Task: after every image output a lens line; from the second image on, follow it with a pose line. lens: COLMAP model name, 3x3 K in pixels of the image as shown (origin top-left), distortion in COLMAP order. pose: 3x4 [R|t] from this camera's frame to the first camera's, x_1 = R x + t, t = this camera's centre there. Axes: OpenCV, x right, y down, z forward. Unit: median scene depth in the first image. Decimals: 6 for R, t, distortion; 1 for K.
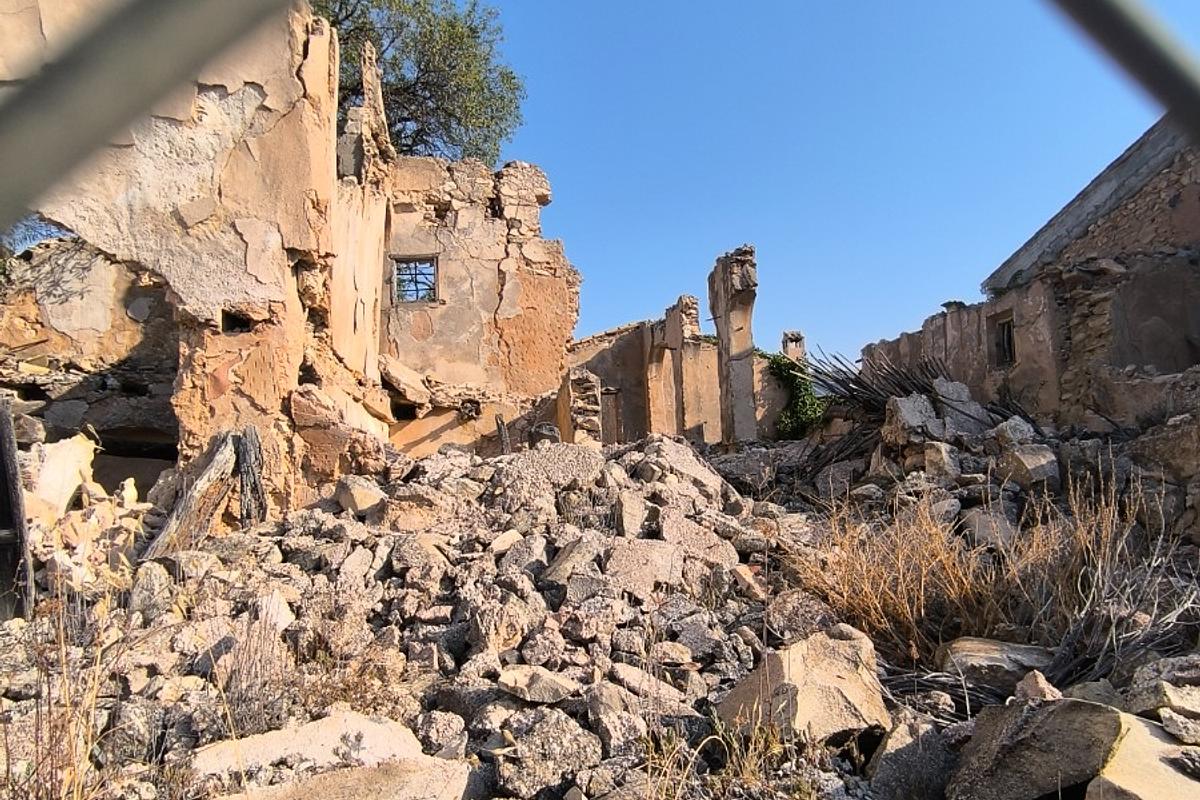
lens RADIAL K [[729.8, 0, 598.8], [0, 729.8, 406.3], [0, 0, 1]] dist [-0.051824, 0.050495]
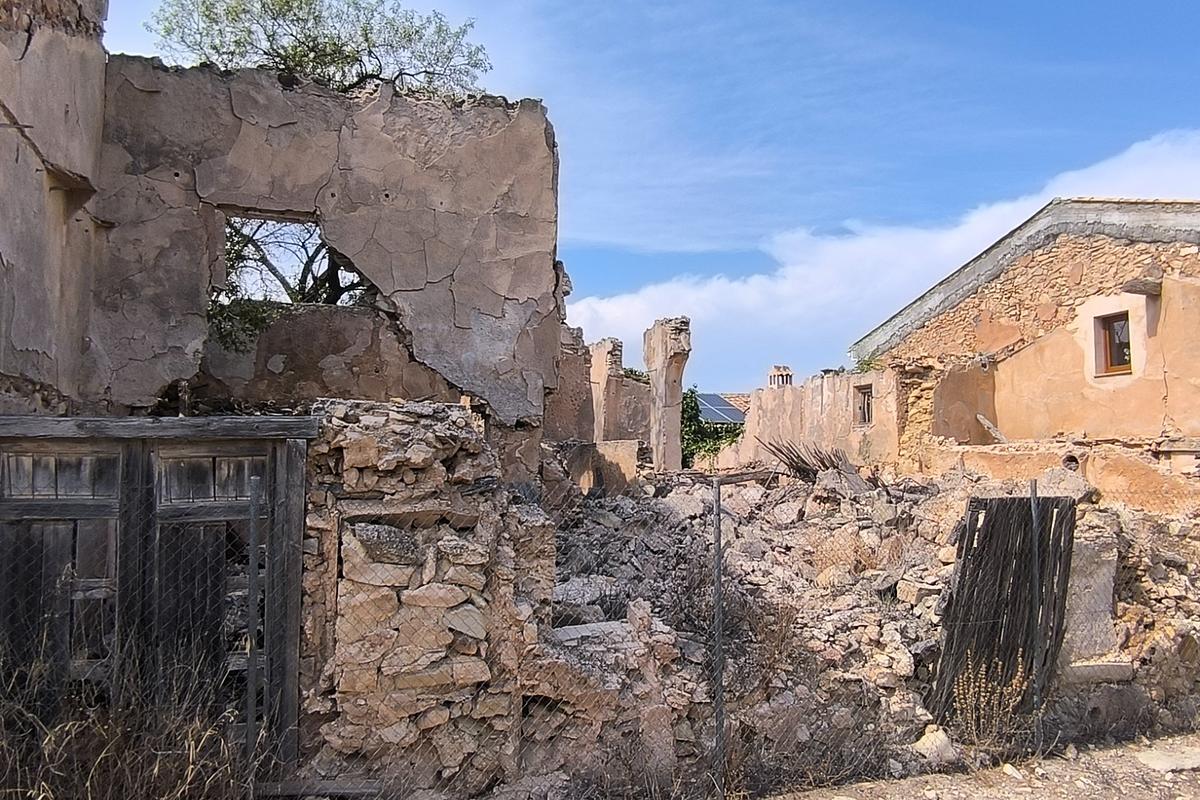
lens RADIAL K [[893.7, 0, 600.0], [0, 893.7, 400.0], [0, 0, 1]] dist [-0.079451, 0.092651]
pose [[0.968995, 0.055873, 0.240681, -0.496033], [-0.057366, 0.998353, -0.000803, -0.111213], [-0.240329, -0.013029, 0.970604, -0.767552]]
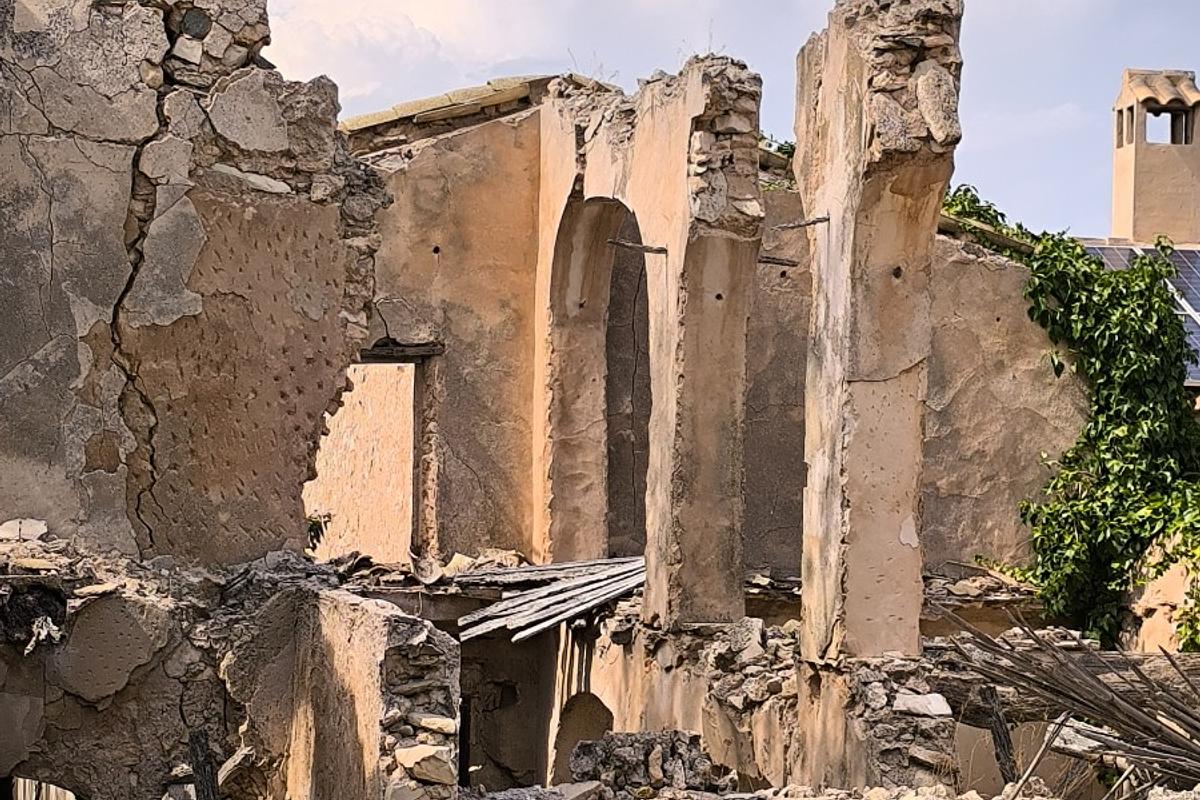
lens RADIAL K [[3701.8, 0, 600.0], [0, 3701.8, 400.0], [0, 0, 1]] dist [0.174722, 1.021701]
pose [[0.993433, 0.062476, 0.095853, -0.098376], [-0.068994, 0.995414, 0.066260, -0.244610], [-0.091274, -0.072438, 0.993188, -0.764454]]
